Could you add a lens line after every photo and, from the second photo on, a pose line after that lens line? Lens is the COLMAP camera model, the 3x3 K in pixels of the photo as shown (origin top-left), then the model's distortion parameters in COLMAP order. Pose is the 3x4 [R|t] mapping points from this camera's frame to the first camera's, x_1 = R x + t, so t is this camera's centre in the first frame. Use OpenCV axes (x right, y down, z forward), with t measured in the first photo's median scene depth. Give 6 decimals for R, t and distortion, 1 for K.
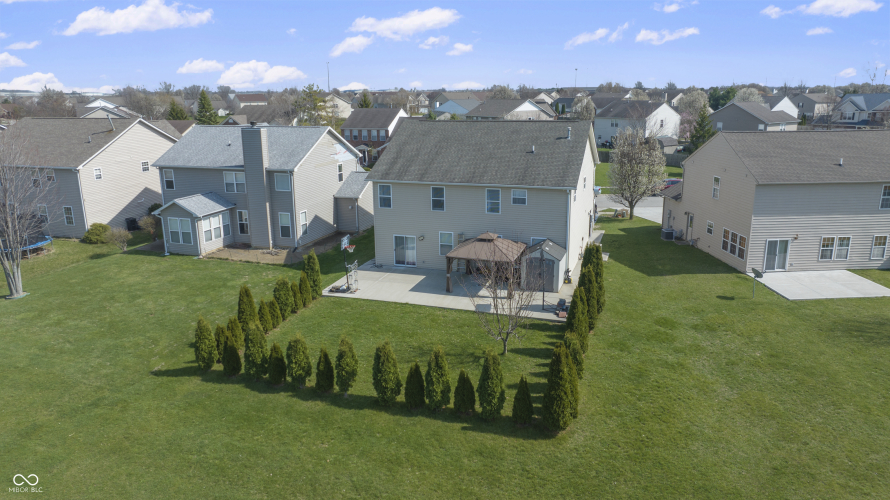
lens RADIAL K [[628.3, 0, 447.5], [0, 628.3, 250.3], [0, 0, 1]] dist [-0.033438, 0.027040]
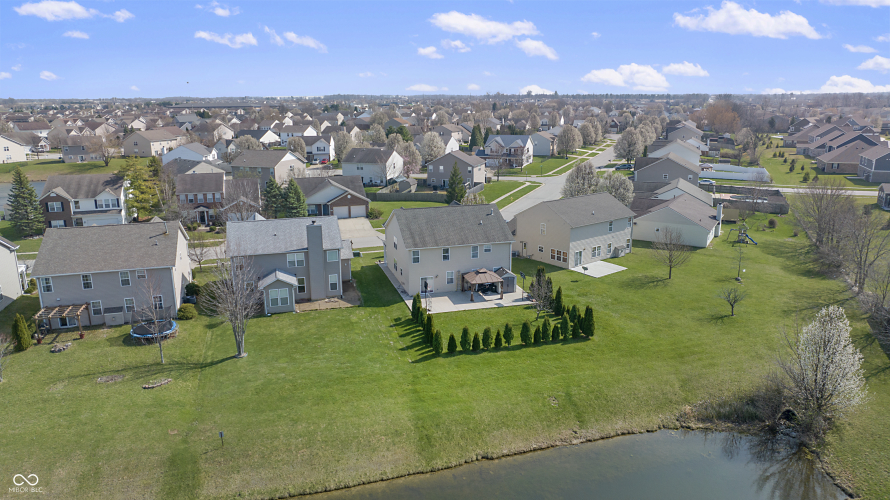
lens RADIAL K [[628.3, 0, 450.7], [0, 628.3, 246.9], [0, 0, 1]] dist [-0.033438, 0.027040]
pose [[0.818071, -0.131248, 0.559940, -1.051059], [0.139970, 0.989774, 0.027503, -0.154335], [-0.557824, 0.055875, 0.828076, -0.559601]]
